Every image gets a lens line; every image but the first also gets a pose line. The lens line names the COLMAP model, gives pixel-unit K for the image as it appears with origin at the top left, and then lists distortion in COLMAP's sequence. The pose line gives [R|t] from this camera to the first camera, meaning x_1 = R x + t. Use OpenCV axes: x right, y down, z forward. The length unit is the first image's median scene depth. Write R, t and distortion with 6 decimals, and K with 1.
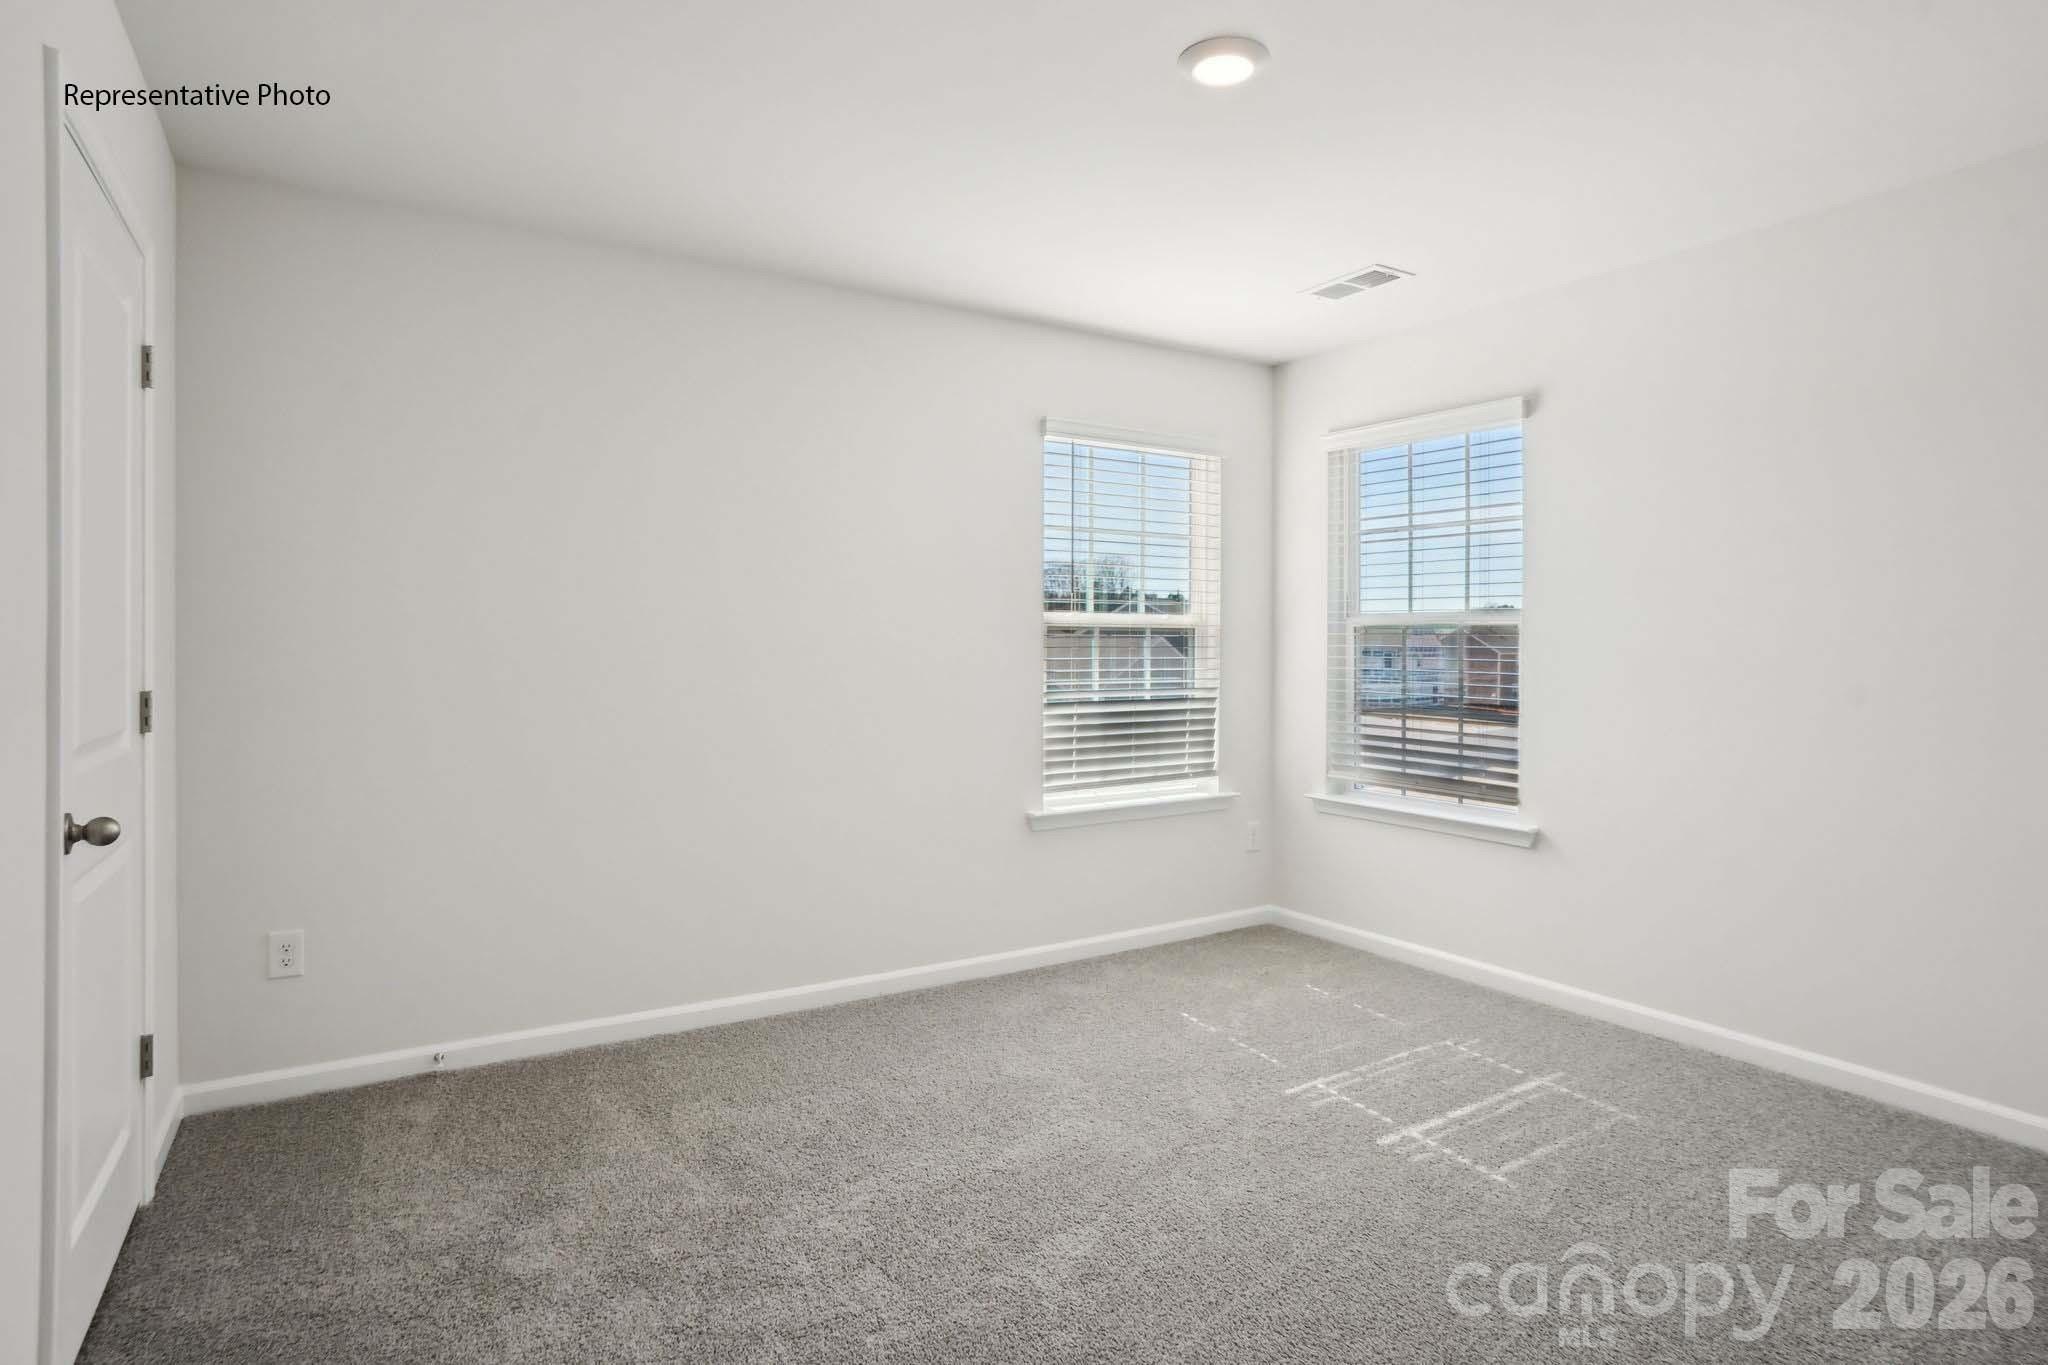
lens RADIAL K [[1093.4, 0, 1024.8], [0, 1093.4, 692.6], [0, 0, 1]] dist [-0.079279, 0.044001]
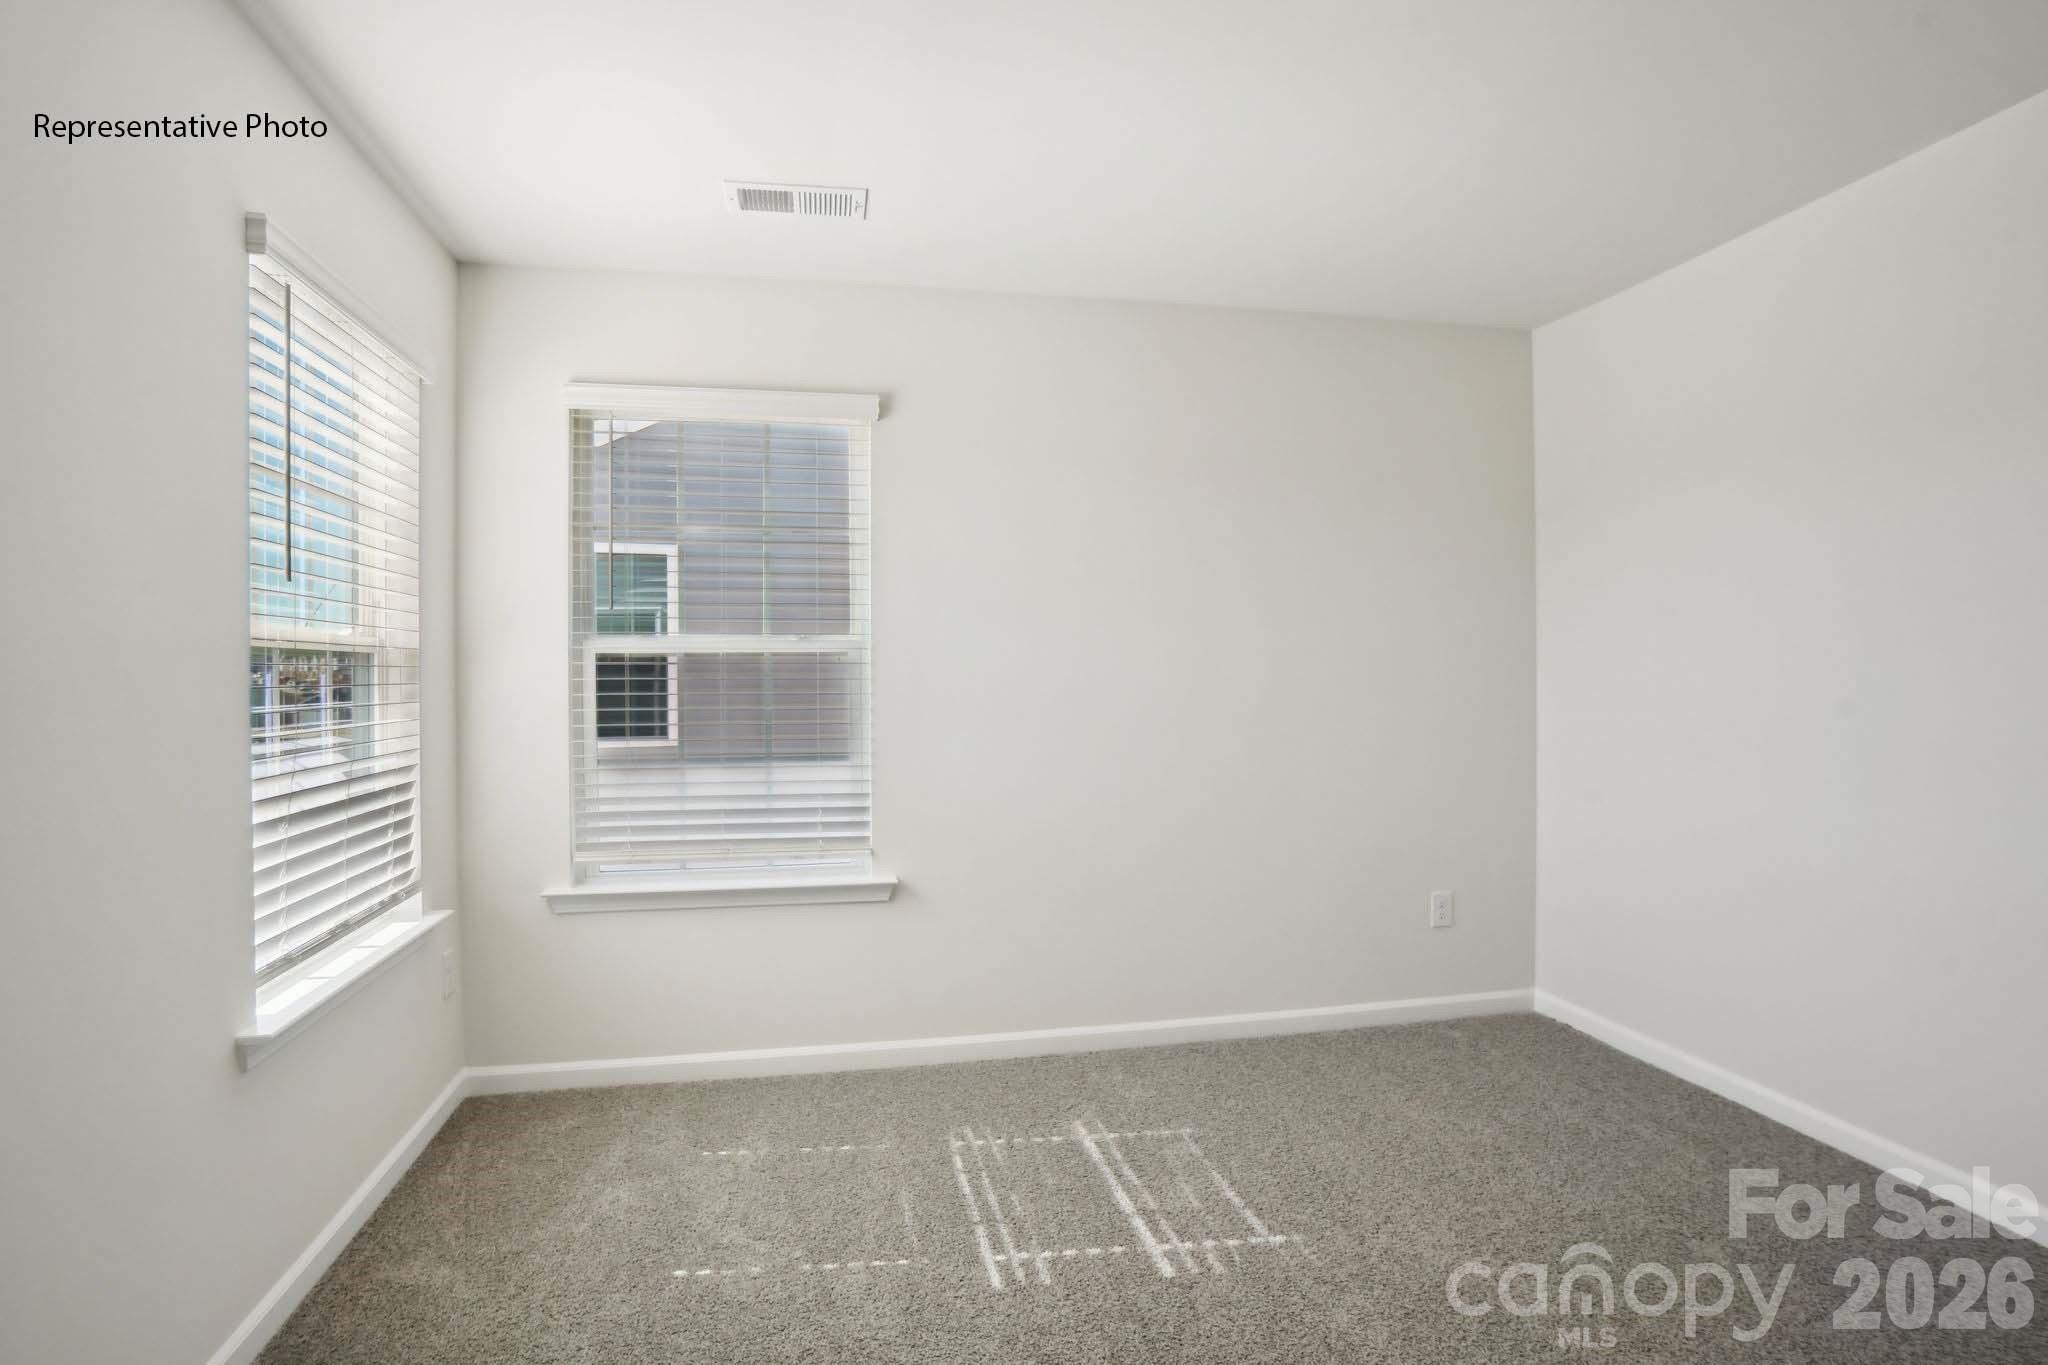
lens RADIAL K [[1093.4, 0, 1024.8], [0, 1093.4, 692.6], [0, 0, 1]] dist [-0.079279, 0.044001]
pose [[0.352653, -0.023702, 0.935454, -0.344455], [0.049557, 0.998749, 0.006623, -0.029836], [-0.934441, 0.044023, 0.353386, 0.578697]]
